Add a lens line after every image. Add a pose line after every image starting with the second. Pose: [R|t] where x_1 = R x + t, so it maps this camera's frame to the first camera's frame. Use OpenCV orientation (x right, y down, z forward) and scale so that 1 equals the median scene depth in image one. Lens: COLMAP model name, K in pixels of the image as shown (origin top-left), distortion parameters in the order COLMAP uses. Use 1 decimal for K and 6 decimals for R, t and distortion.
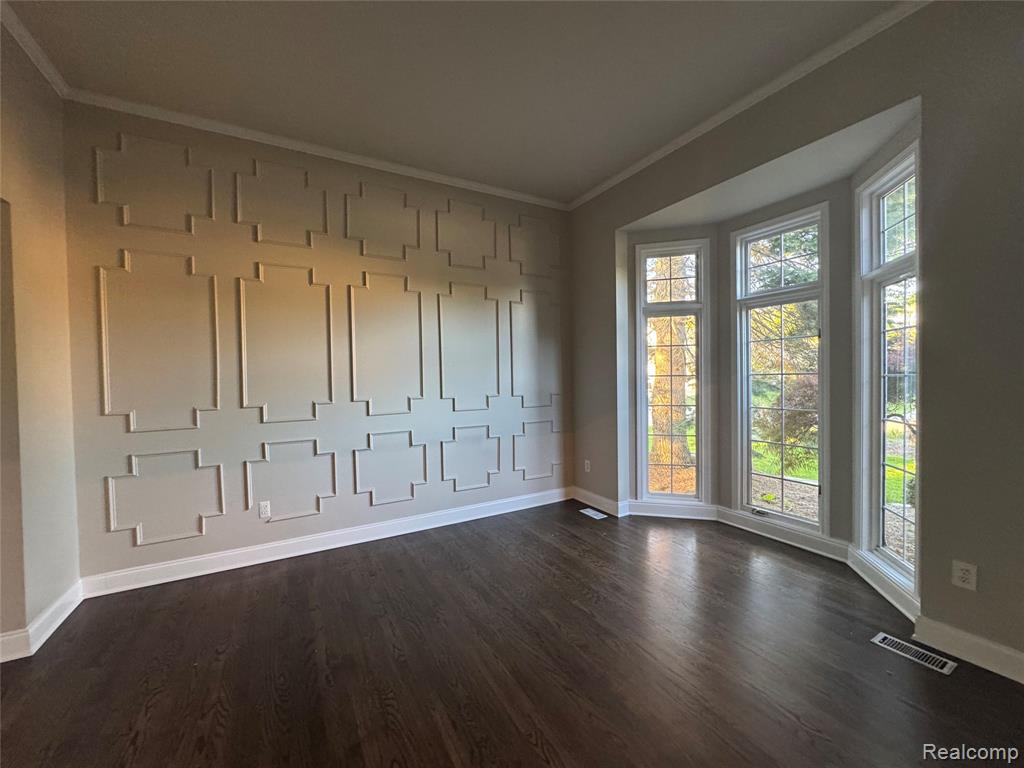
lens RADIAL K [[407.8, 0, 512.0], [0, 407.8, 384.0], [0, 0, 1]] dist [0.000487, -0.000456]
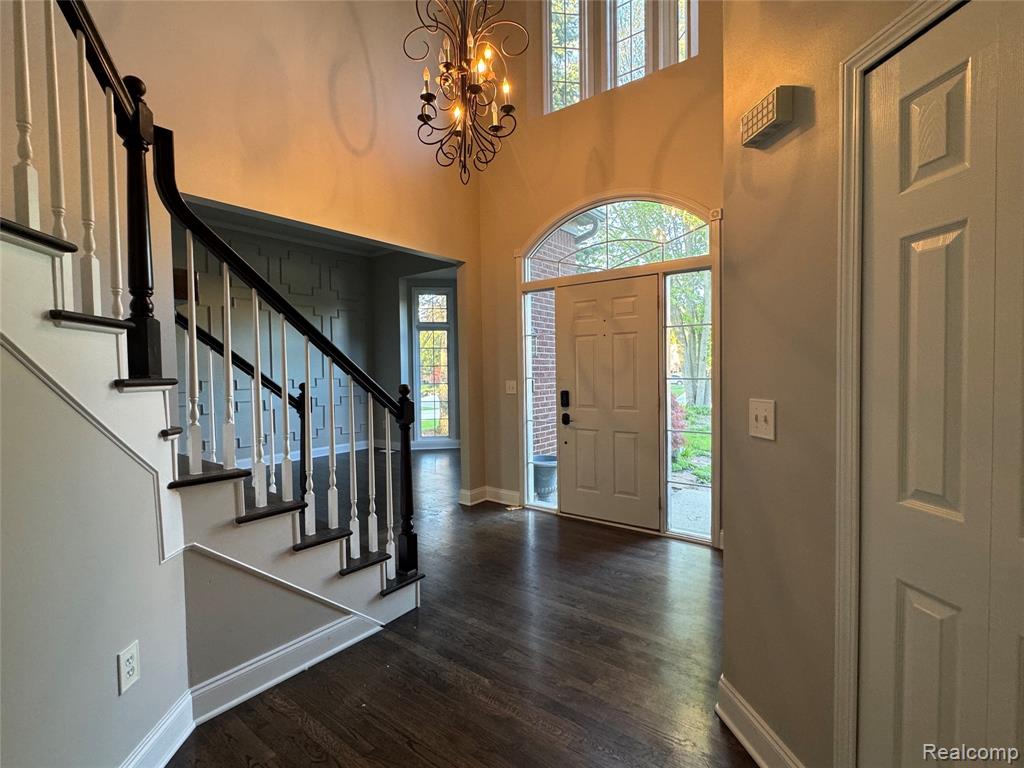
lens RADIAL K [[475.4, 0, 512.0], [0, 475.4, 384.0], [0, 0, 1]] dist [0.000348, 0.000013]
pose [[0.923836, -0.007633, 0.382714, -0.062815], [0.006404, 0.999969, 0.004485, 0.046708], [-0.382736, -0.001692, 0.923856, -0.933256]]
